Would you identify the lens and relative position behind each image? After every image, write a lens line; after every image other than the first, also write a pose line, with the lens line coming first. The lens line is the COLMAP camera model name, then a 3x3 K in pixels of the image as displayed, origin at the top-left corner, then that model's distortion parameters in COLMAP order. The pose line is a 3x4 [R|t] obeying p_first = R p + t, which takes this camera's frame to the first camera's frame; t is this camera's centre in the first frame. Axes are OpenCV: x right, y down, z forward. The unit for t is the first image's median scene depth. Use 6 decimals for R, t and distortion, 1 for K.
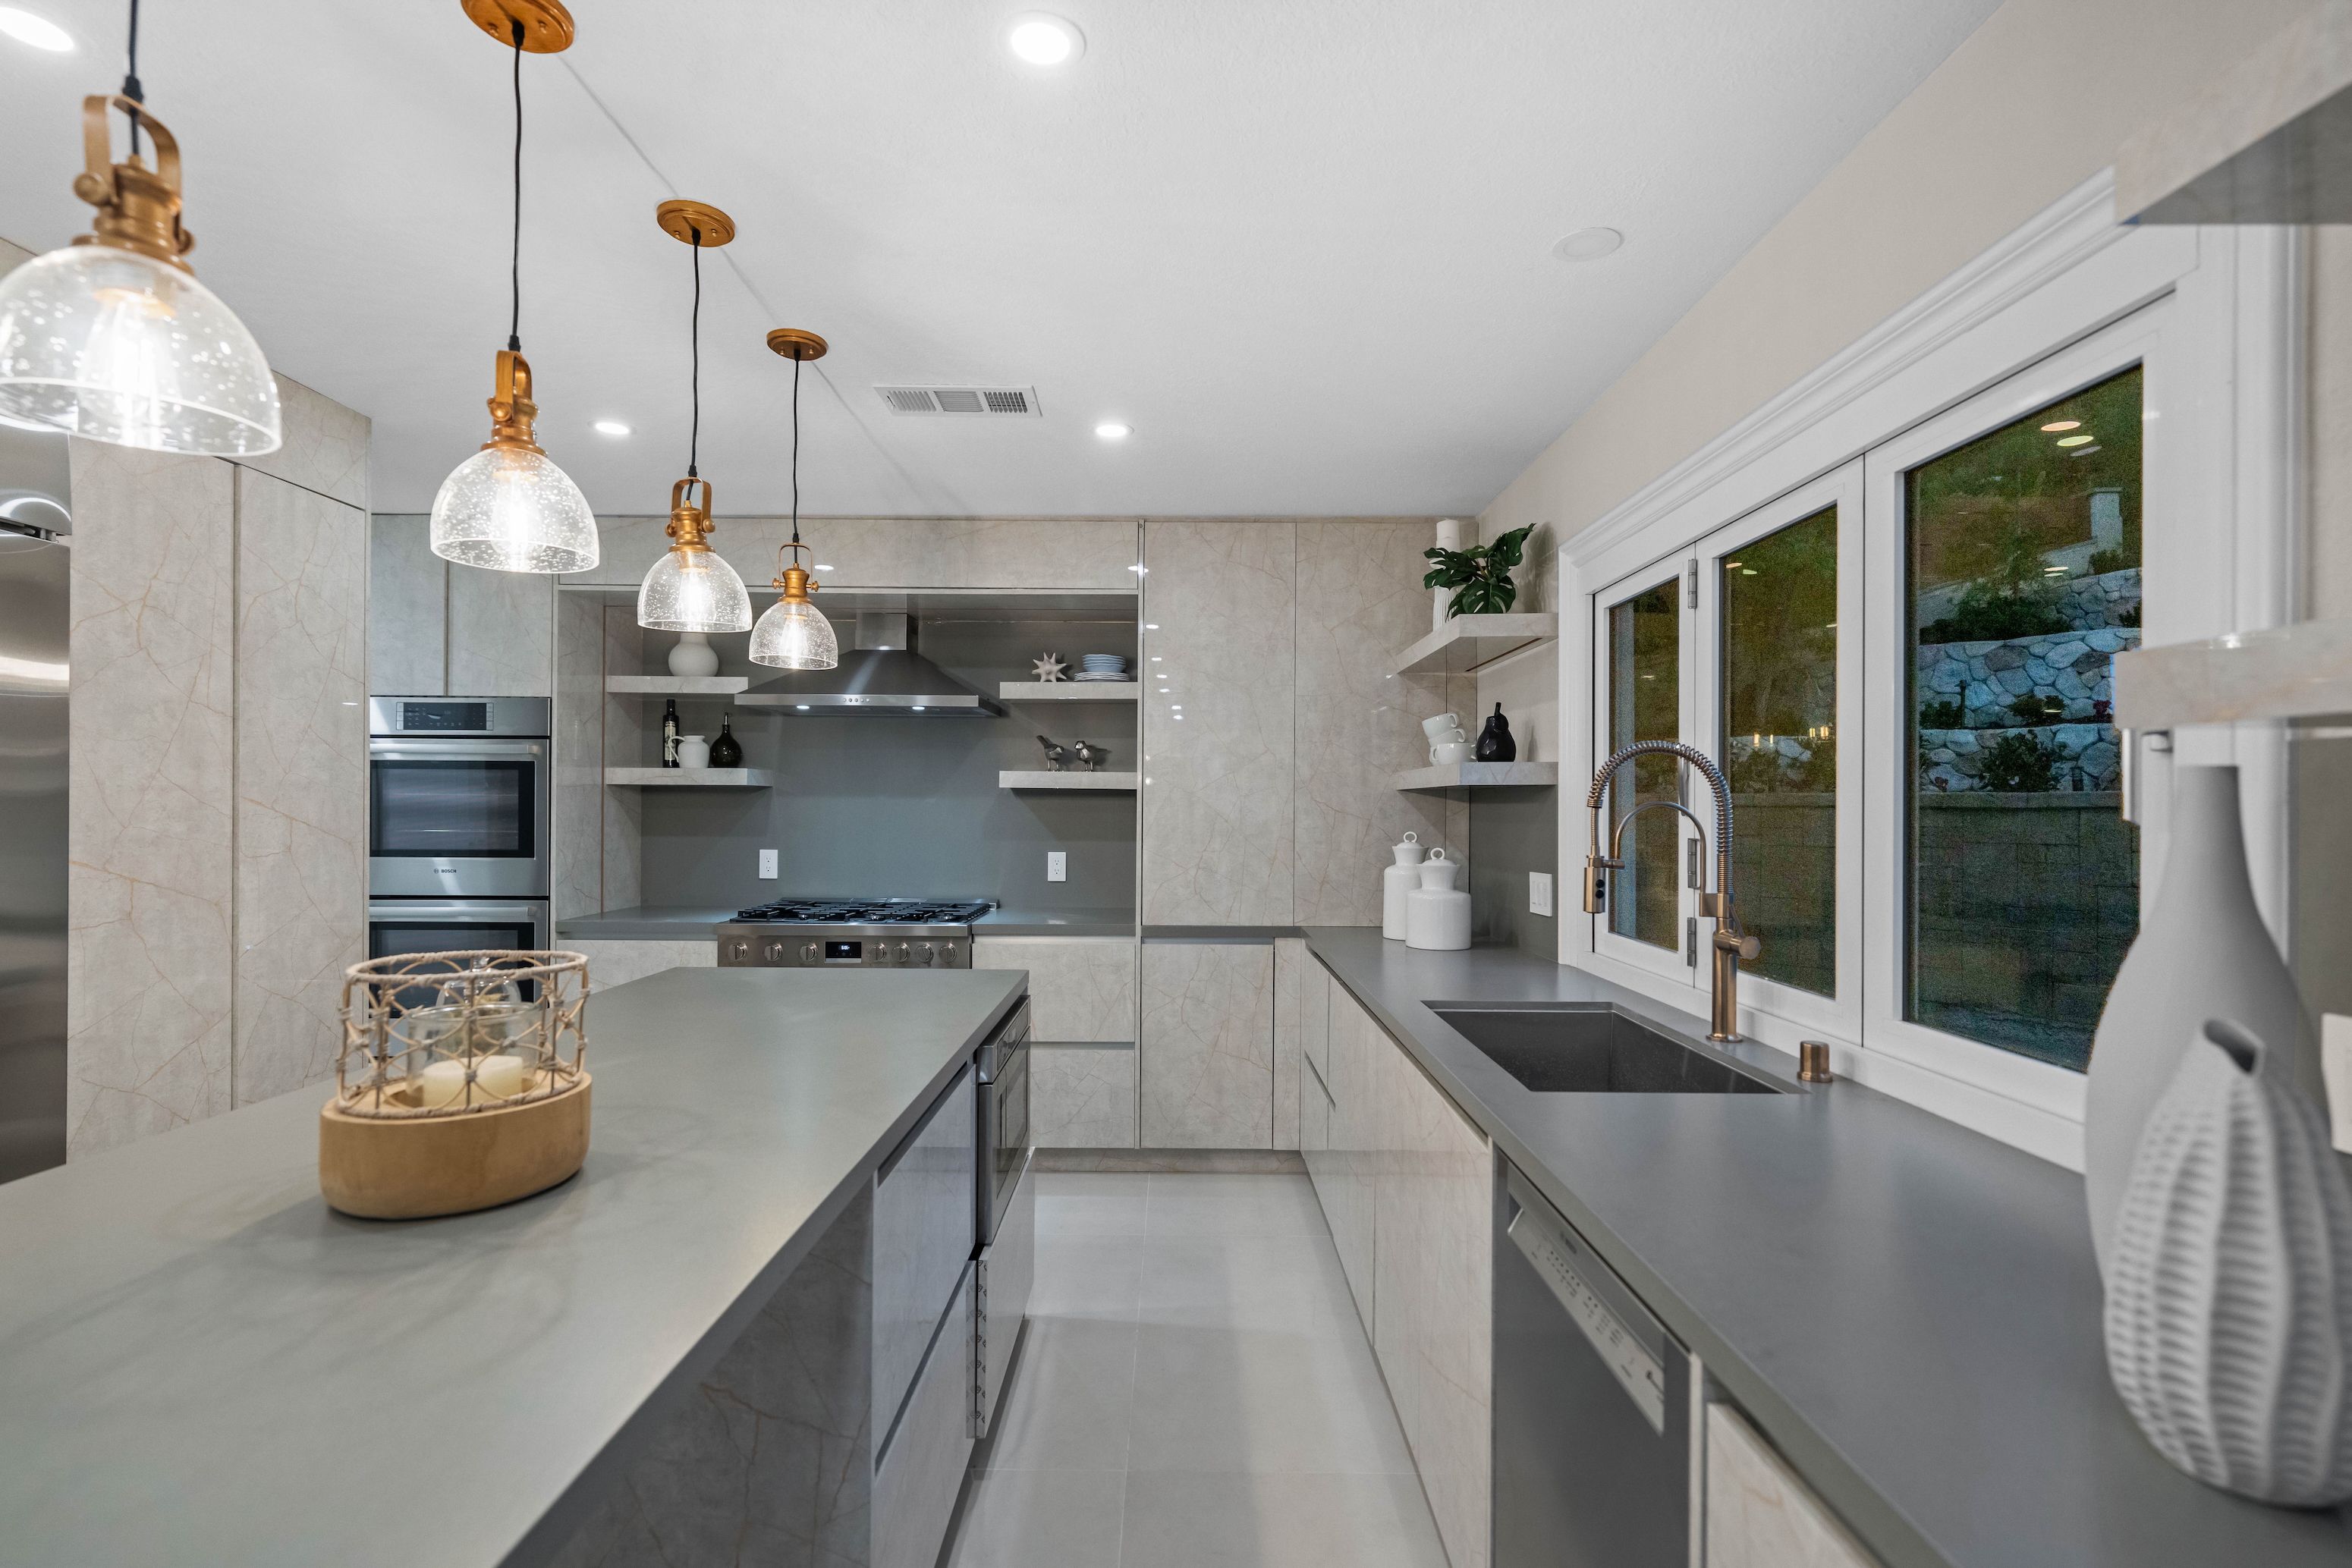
lens RADIAL K [[1070.6, 0, 1172.8], [0, 1070.6, 807.4], [0, 0, 1]] dist [-0.000746, -0.000031]
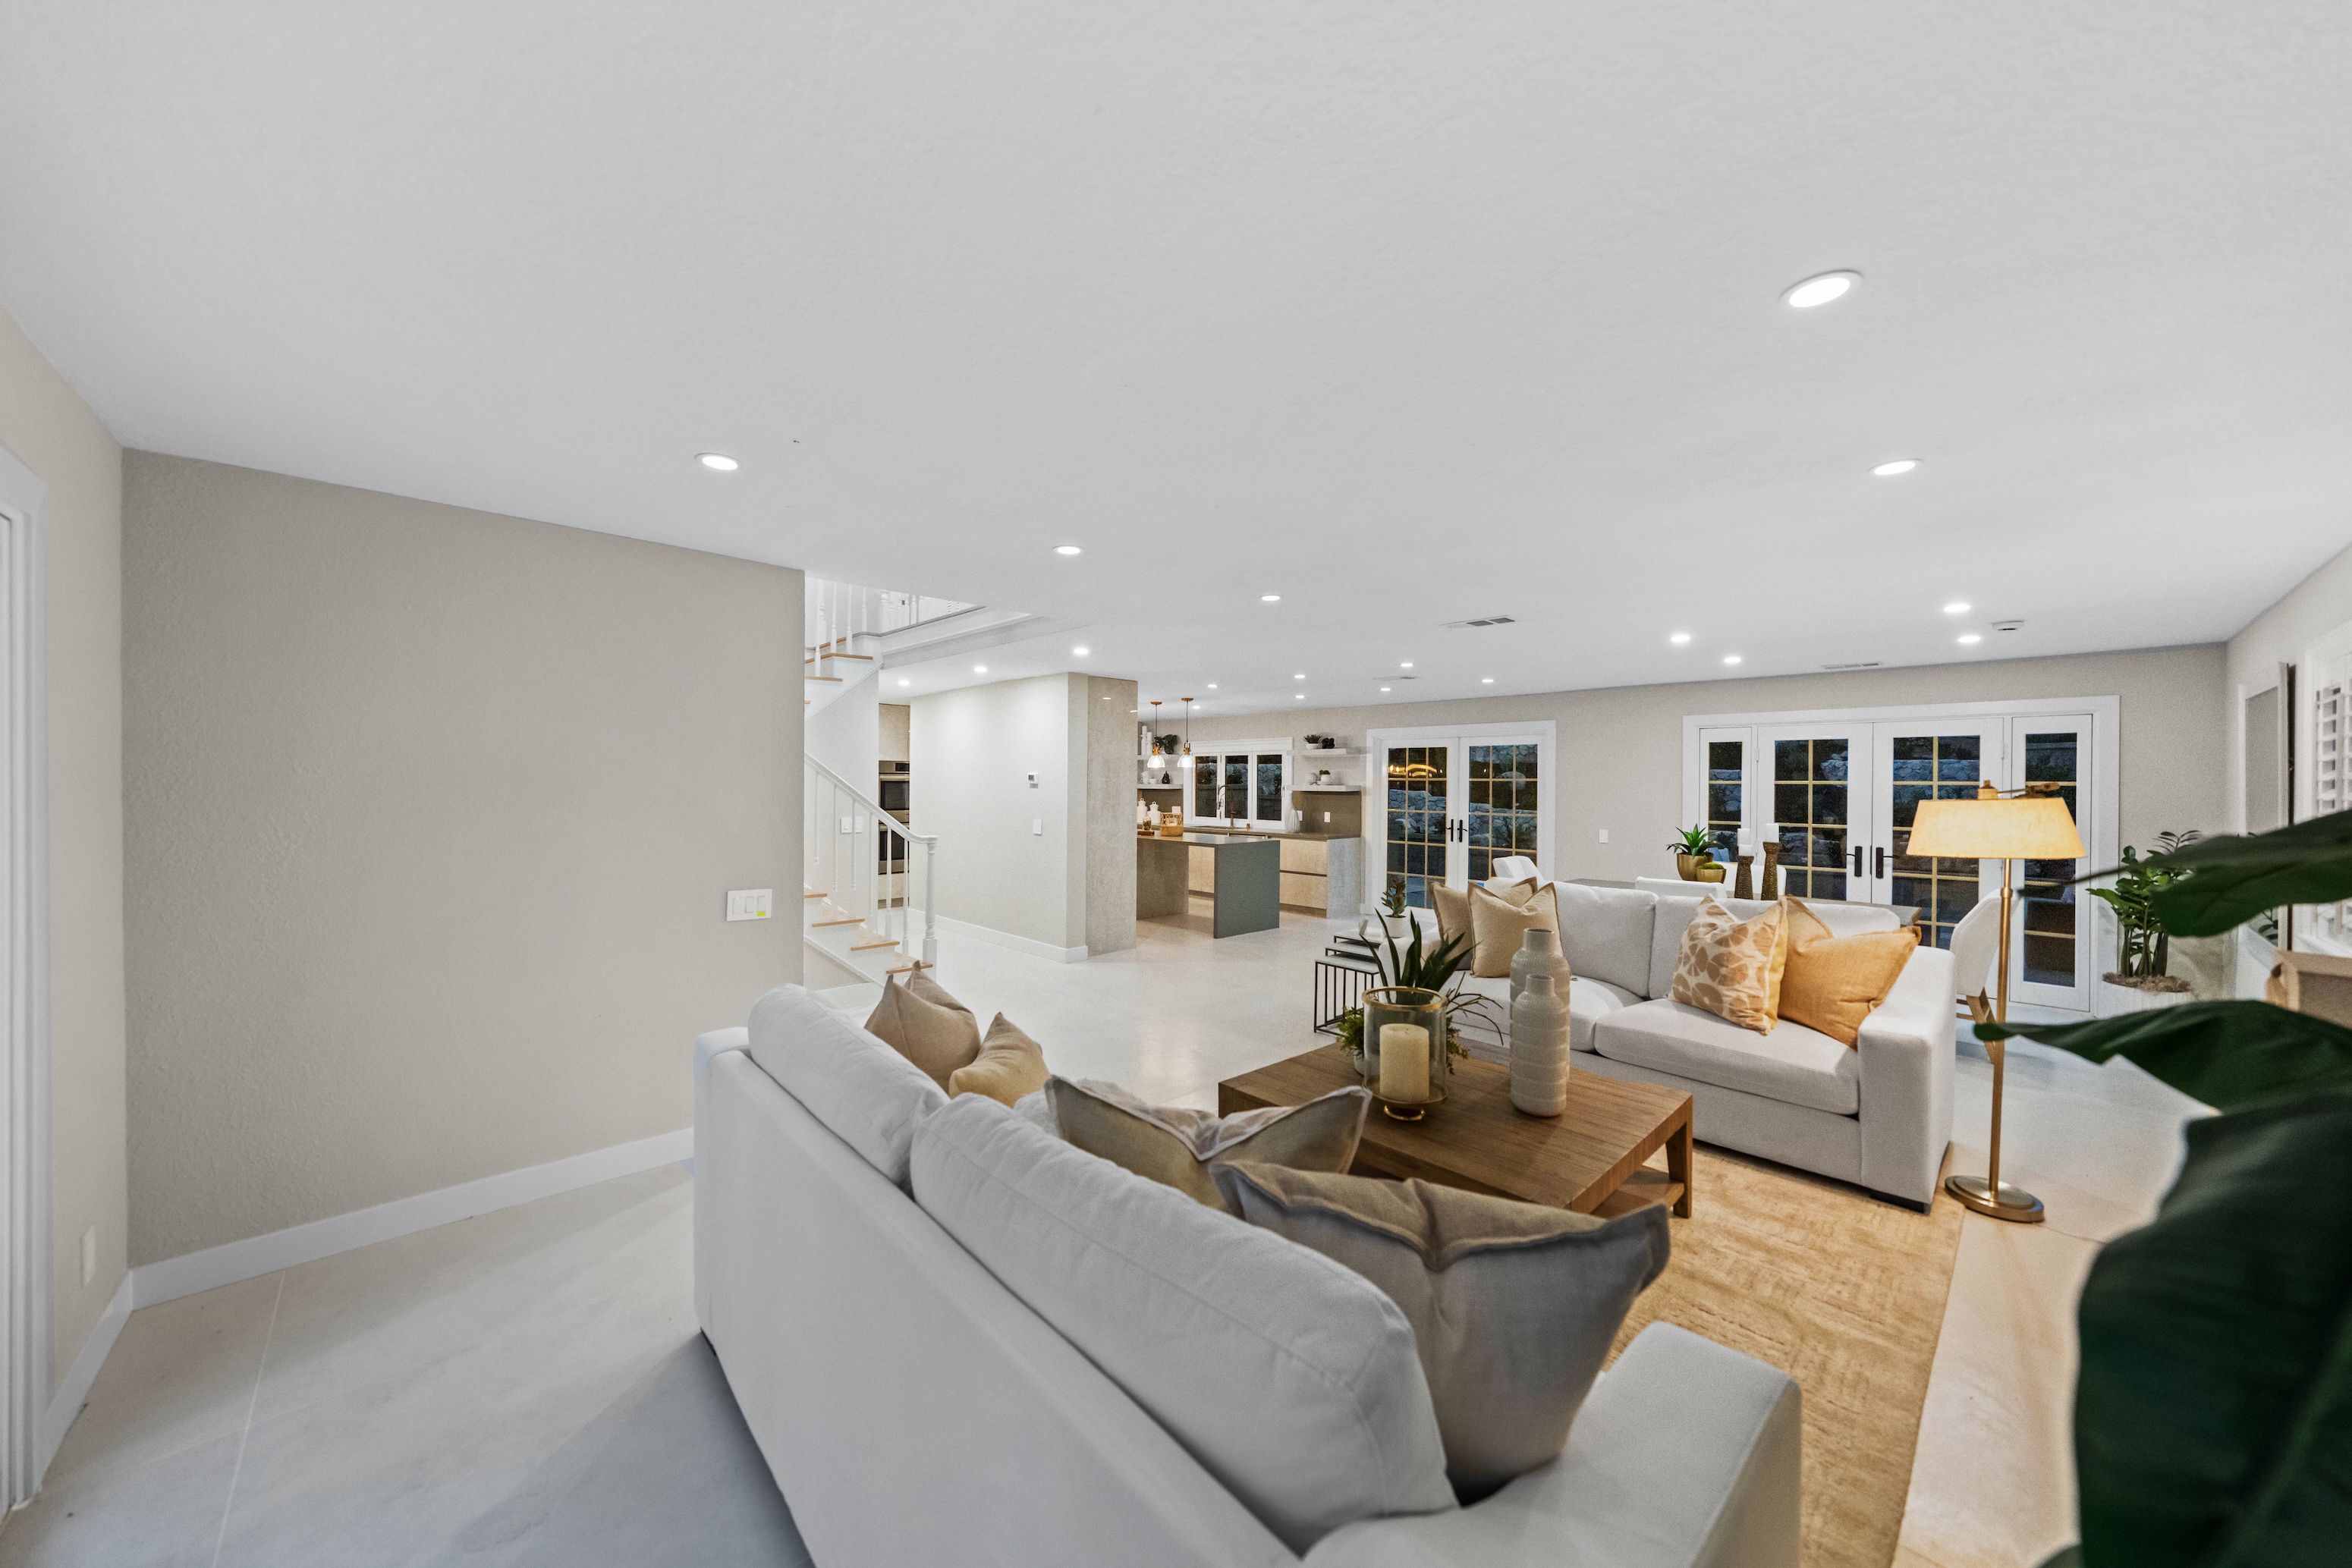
lens RADIAL K [[803.8, 0, 1176.0], [0, 803.8, 784.0], [0, 0, 1]] dist [-0.006787, -0.000172]
pose [[0.719837, -0.005191, 0.694124, -1.819455], [0.000692, 0.999977, 0.006761, -0.056238], [-0.694143, -0.004386, 0.719823, -1.363803]]
